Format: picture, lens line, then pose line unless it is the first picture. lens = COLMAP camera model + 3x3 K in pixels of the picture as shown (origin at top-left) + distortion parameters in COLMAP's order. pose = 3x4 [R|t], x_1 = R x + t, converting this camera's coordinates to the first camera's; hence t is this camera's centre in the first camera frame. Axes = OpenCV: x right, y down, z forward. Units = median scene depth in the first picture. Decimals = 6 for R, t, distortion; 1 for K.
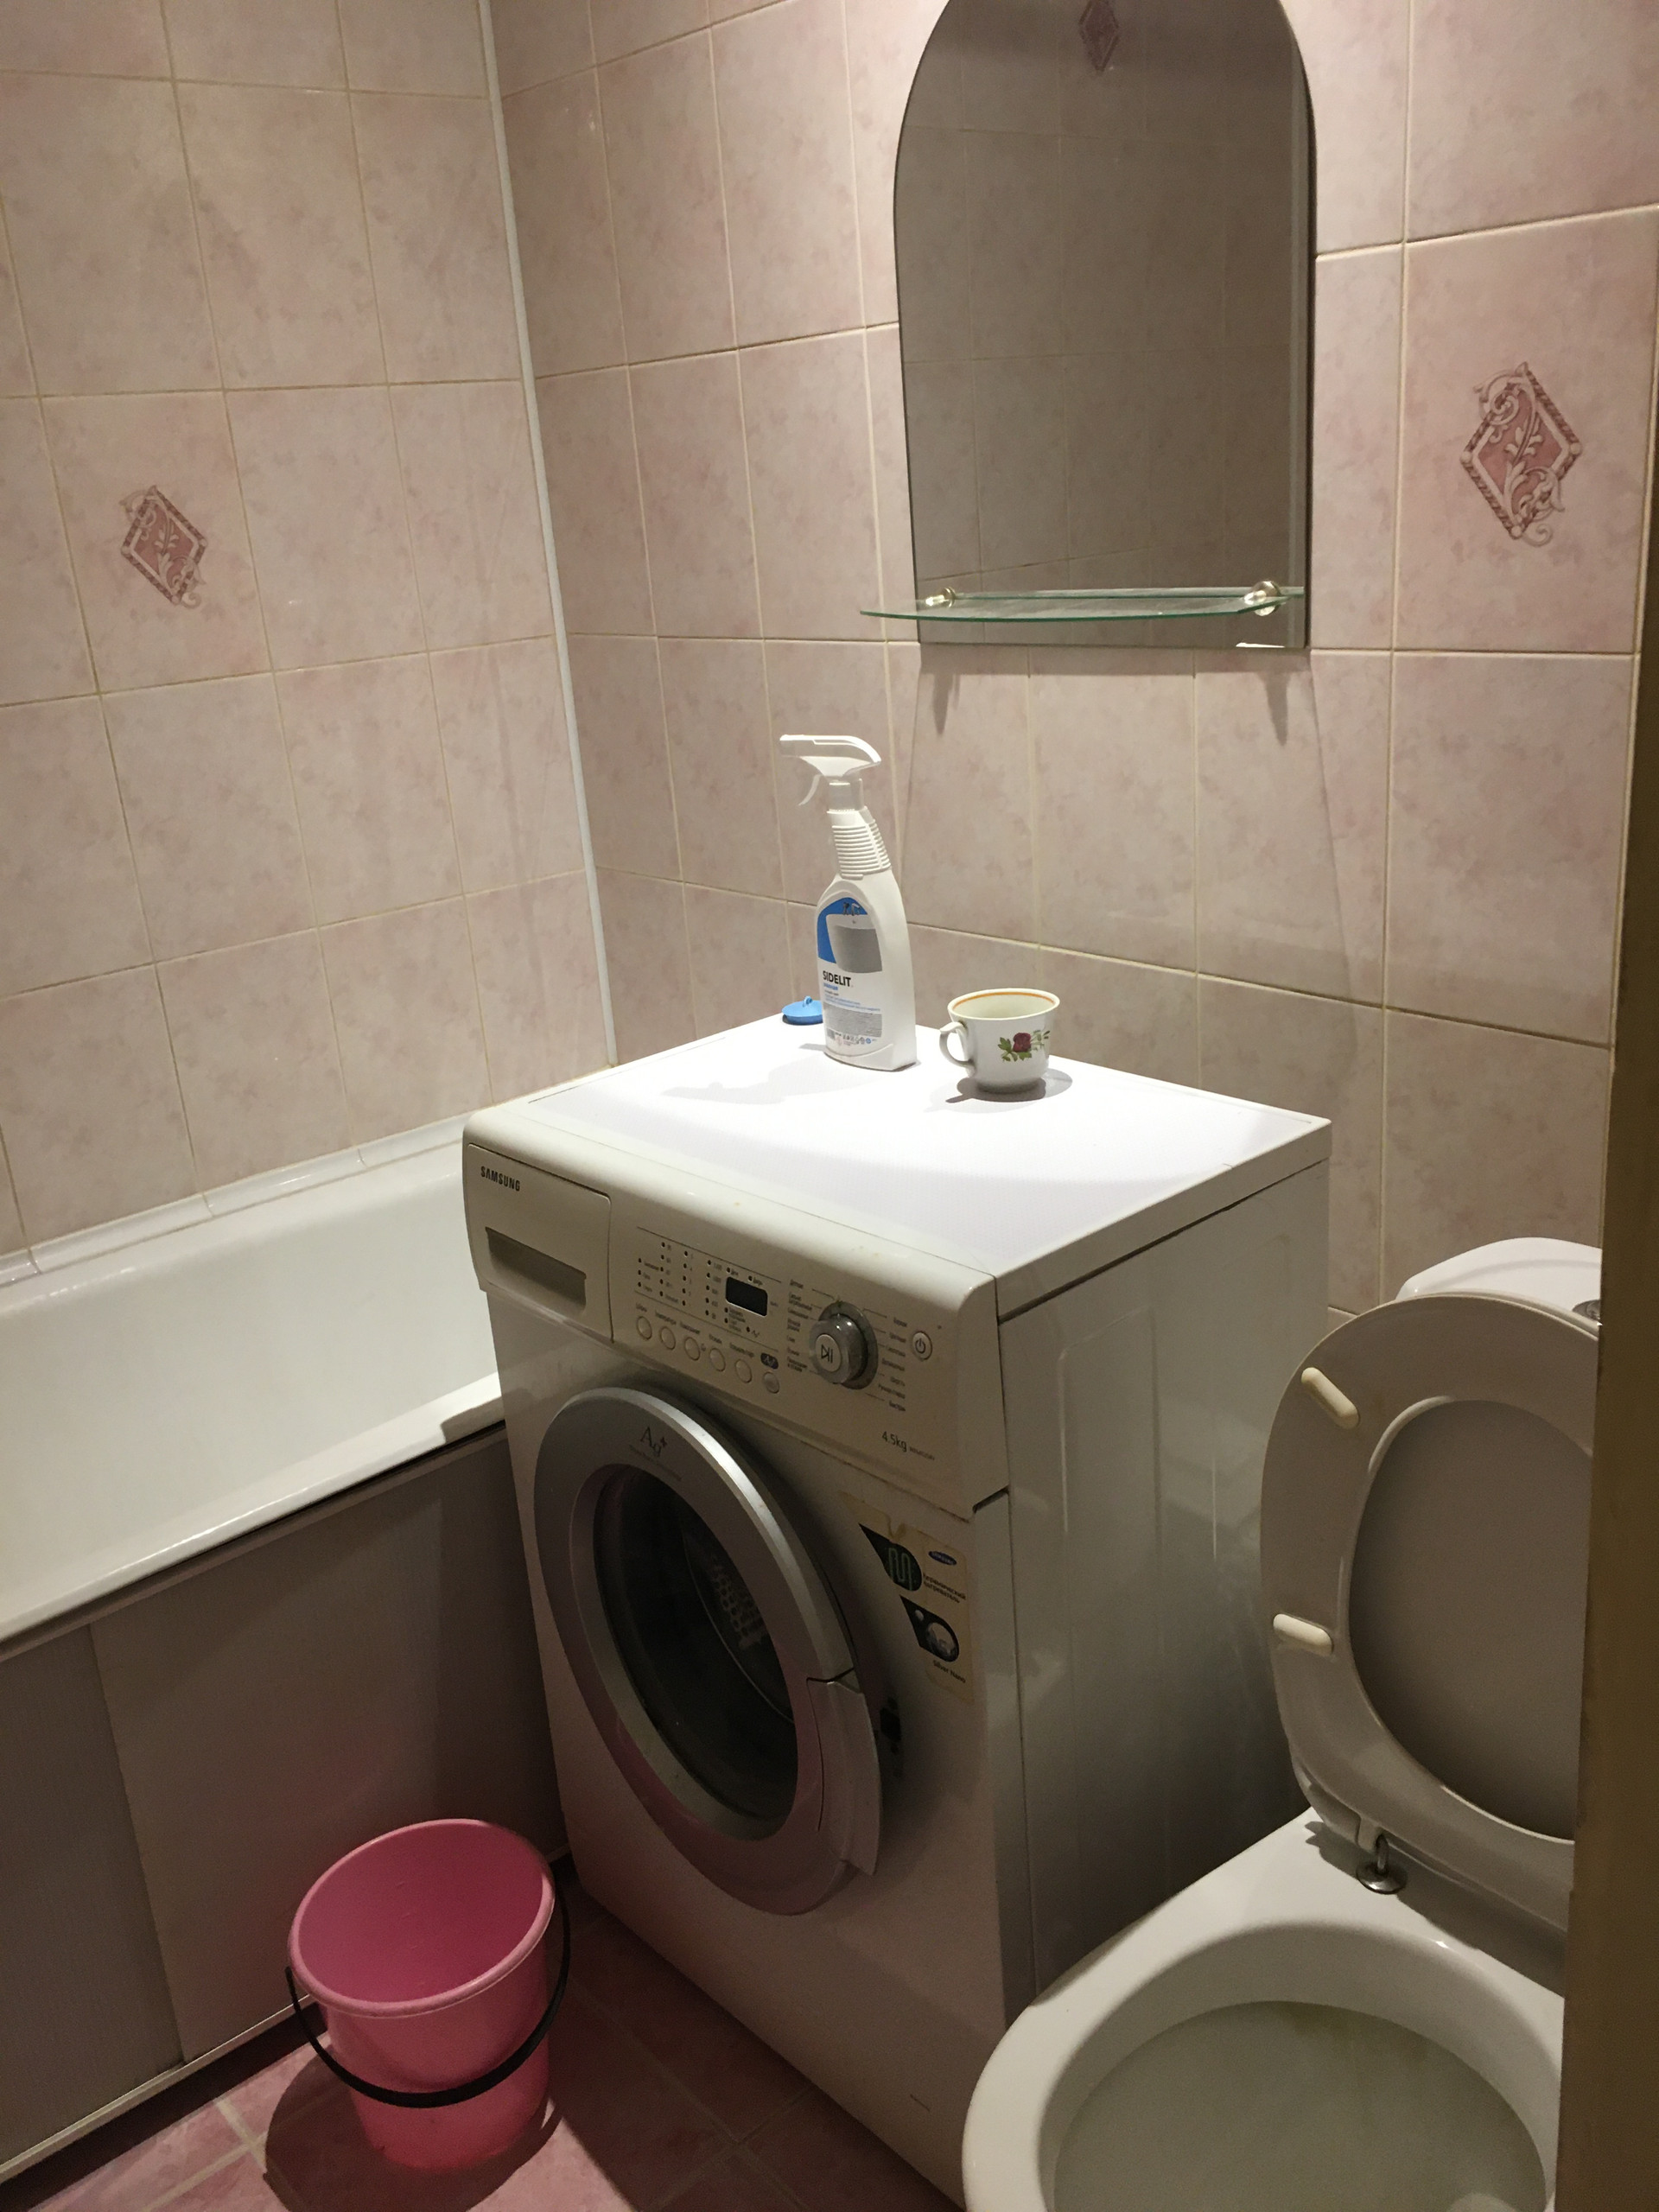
lens RADIAL K [[1884.6, 0, 828.2], [0, 1884.6, 1097.8], [0, 0, 1]] dist [0.083413, -0.113036]
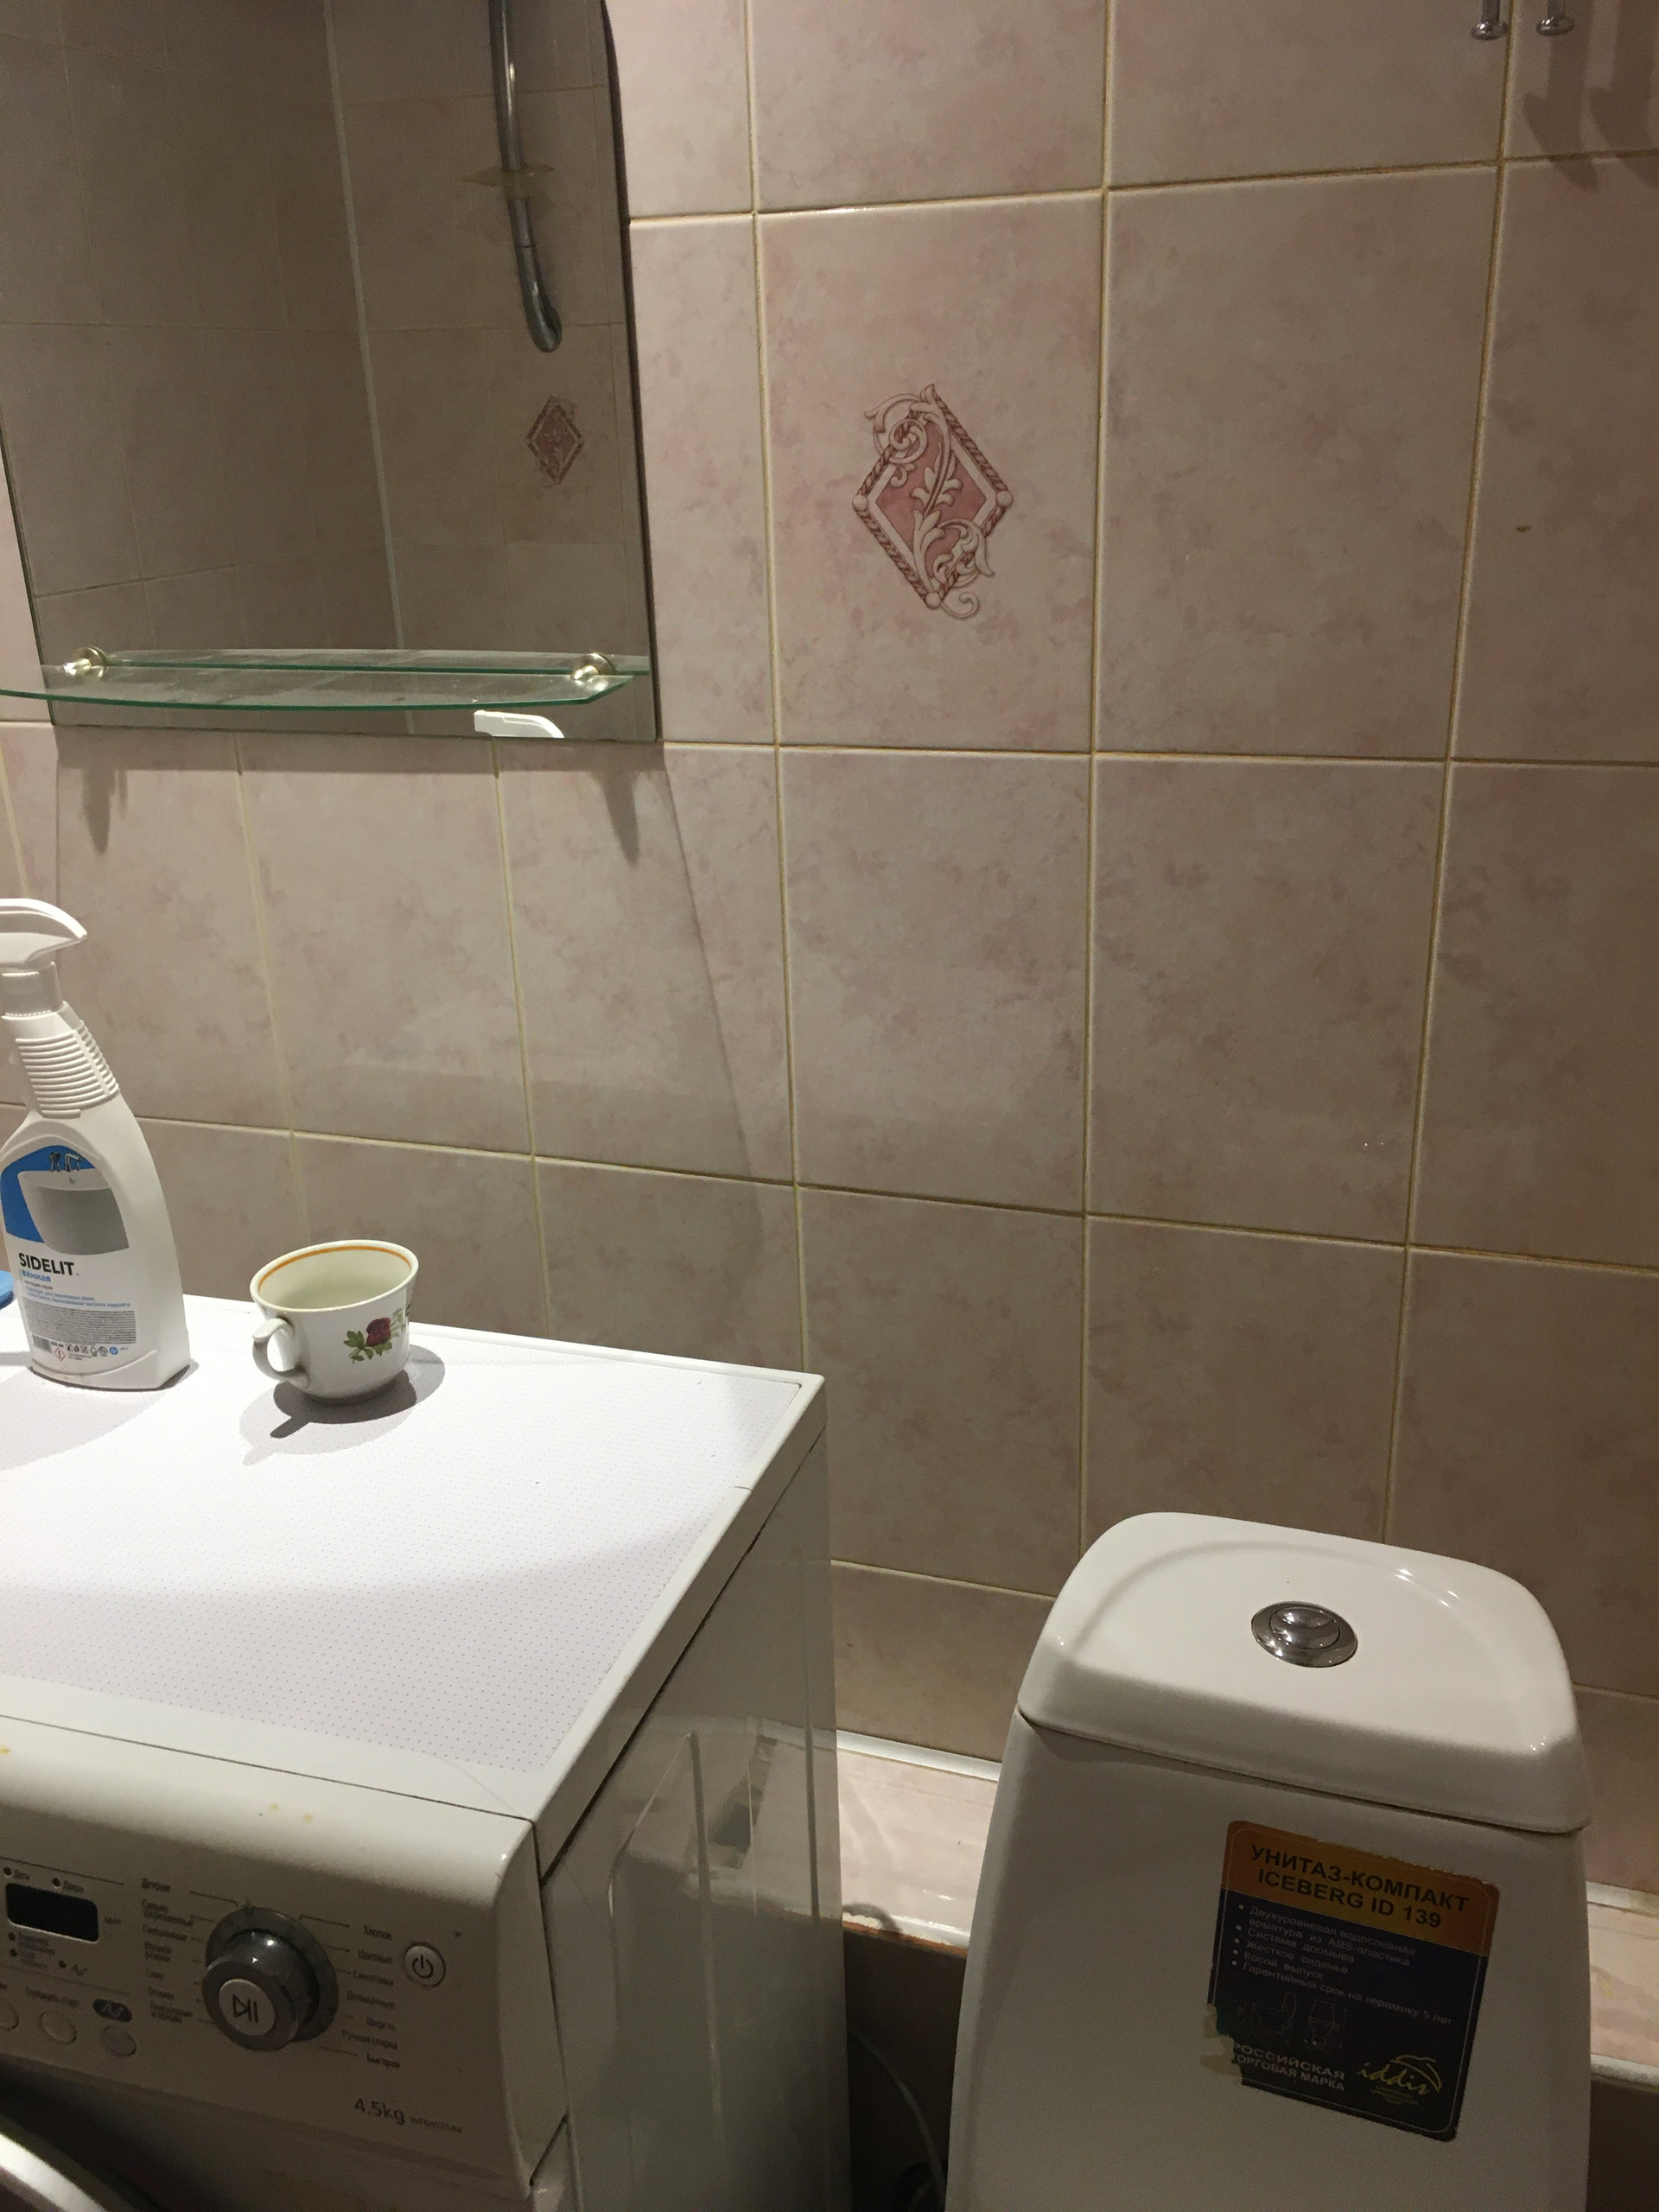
lens RADIAL K [[1884.6, 0, 828.2], [0, 1884.6, 1097.8], [0, 0, 1]] dist [0.083413, -0.113036]
pose [[0.865403, -0.130632, 0.483748, -0.079989], [0.127751, 0.991036, 0.039080, -0.122848], [-0.484517, 0.027980, 0.874334, 0.325712]]
